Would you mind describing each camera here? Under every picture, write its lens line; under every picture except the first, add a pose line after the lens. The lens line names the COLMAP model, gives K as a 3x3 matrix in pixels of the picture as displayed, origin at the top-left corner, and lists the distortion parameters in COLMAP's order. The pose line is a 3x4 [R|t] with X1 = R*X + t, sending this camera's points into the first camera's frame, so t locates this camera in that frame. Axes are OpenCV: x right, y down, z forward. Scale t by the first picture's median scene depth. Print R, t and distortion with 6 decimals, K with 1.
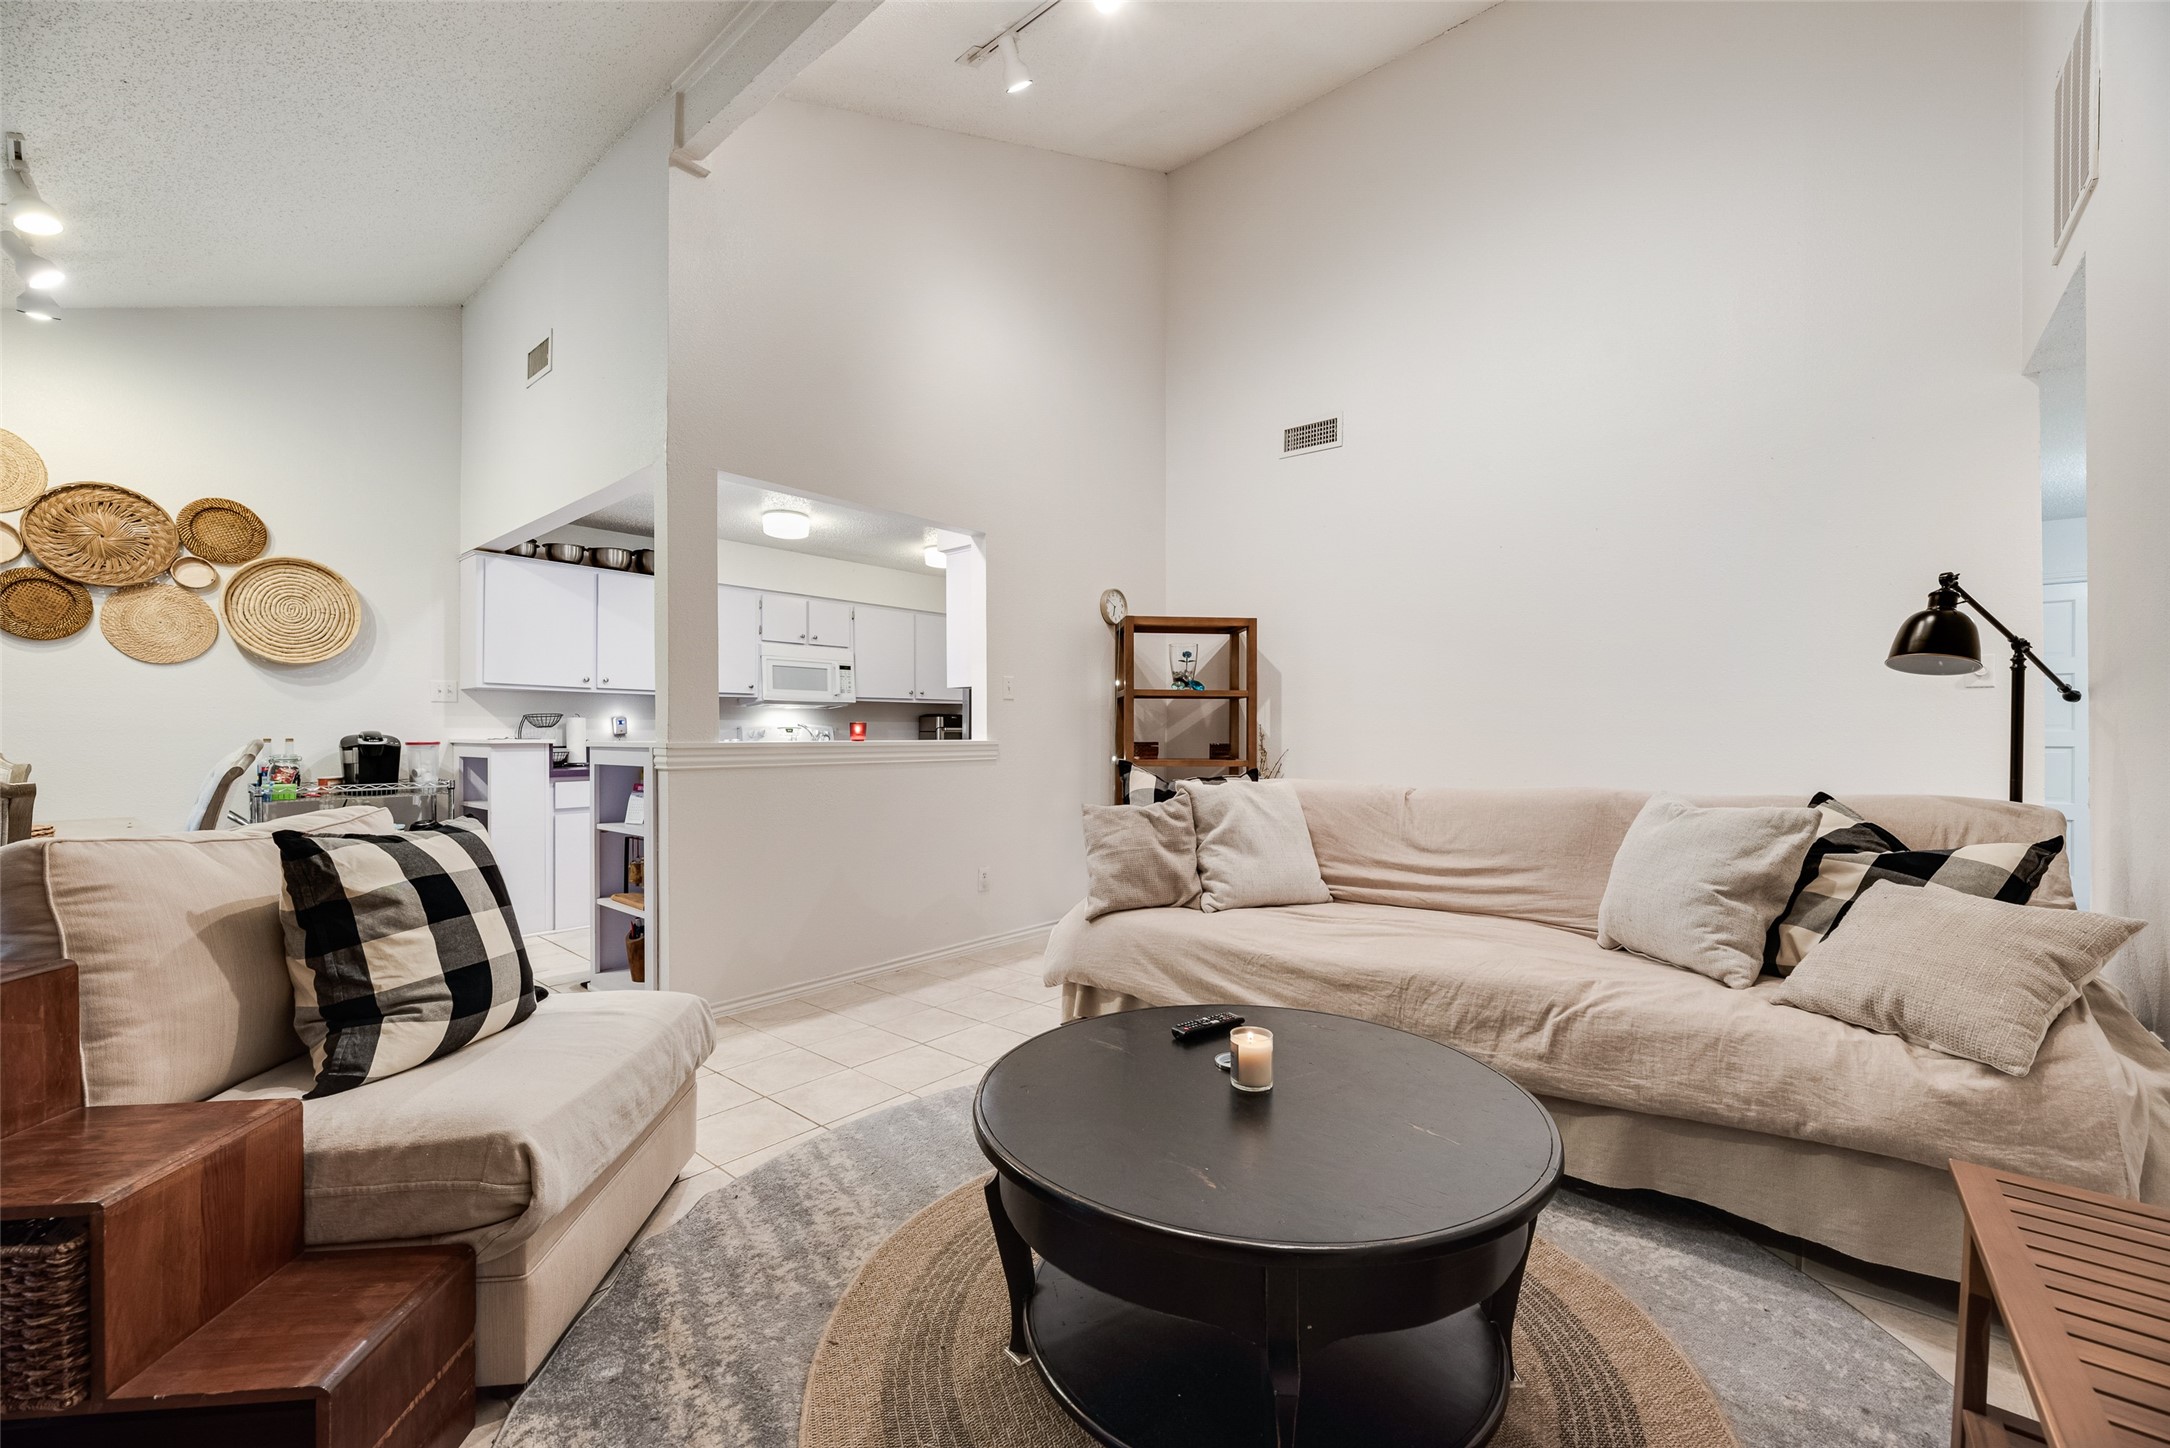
lens RADIAL K [[857.1, 0, 1078.6], [0, 857.1, 750.6], [0, 0, 1]] dist [-0.001181, -0.000133]
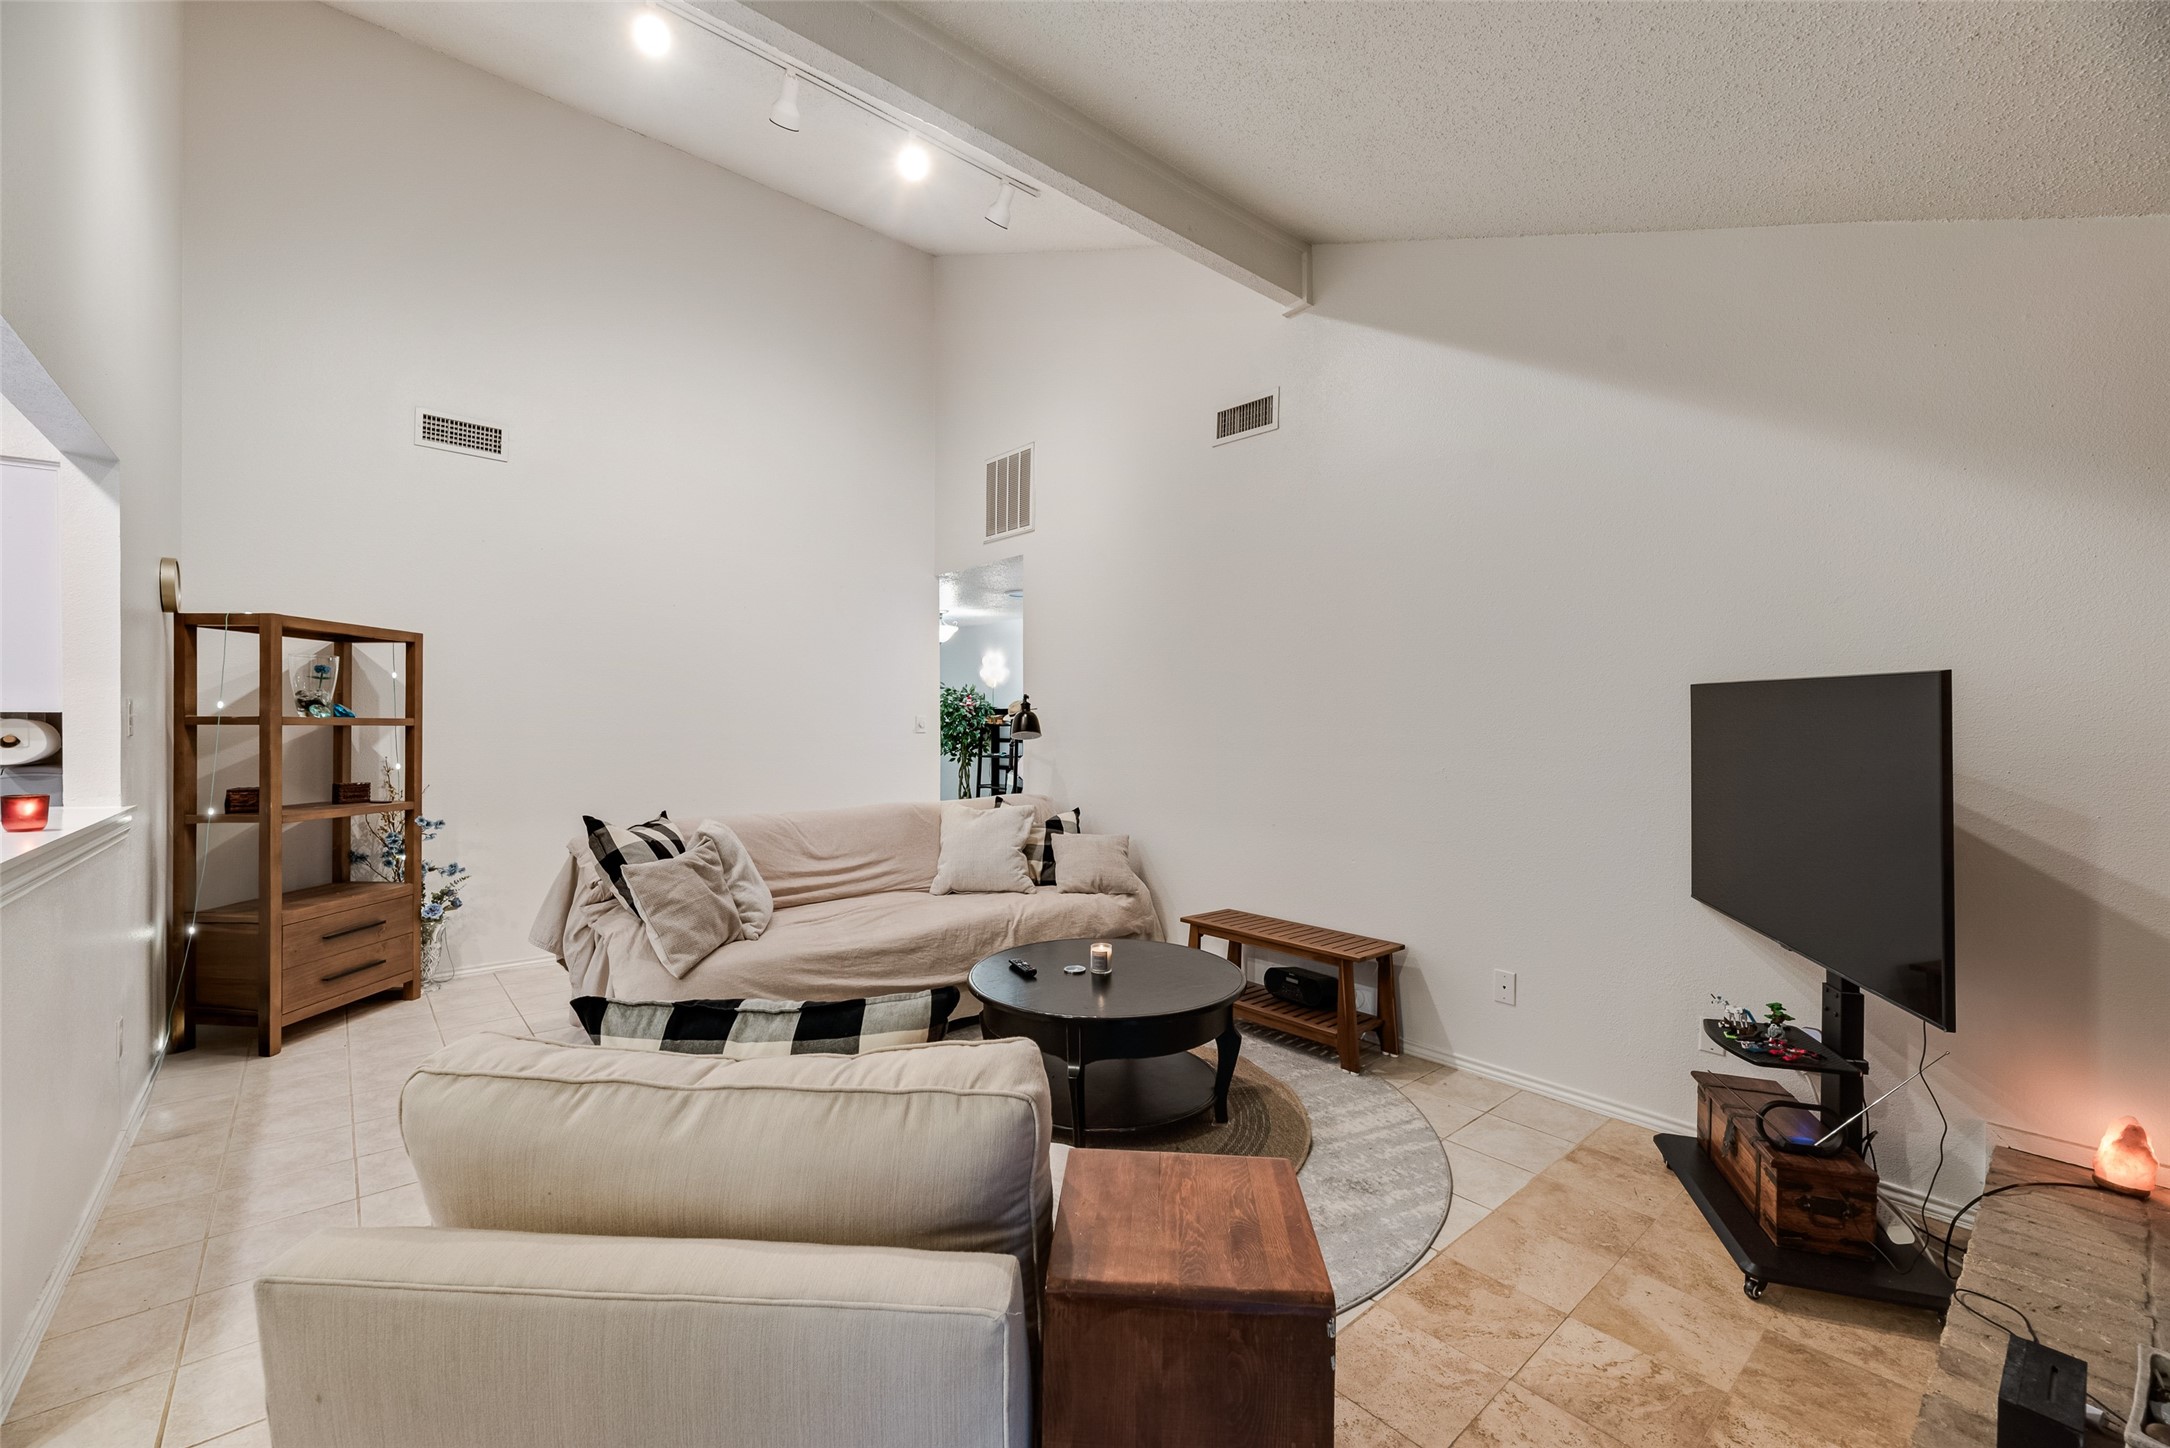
lens RADIAL K [[882.5, 0, 1085.0], [0, 882.5, 724.0], [0, 0, 1]] dist [0.001613, -0.000027]
pose [[0.147440, 0.001547, 0.989070, -0.977710], [0.009203, 0.999953, -0.002936, -0.096021], [-0.989028, 0.009535, 0.147419, 0.384941]]
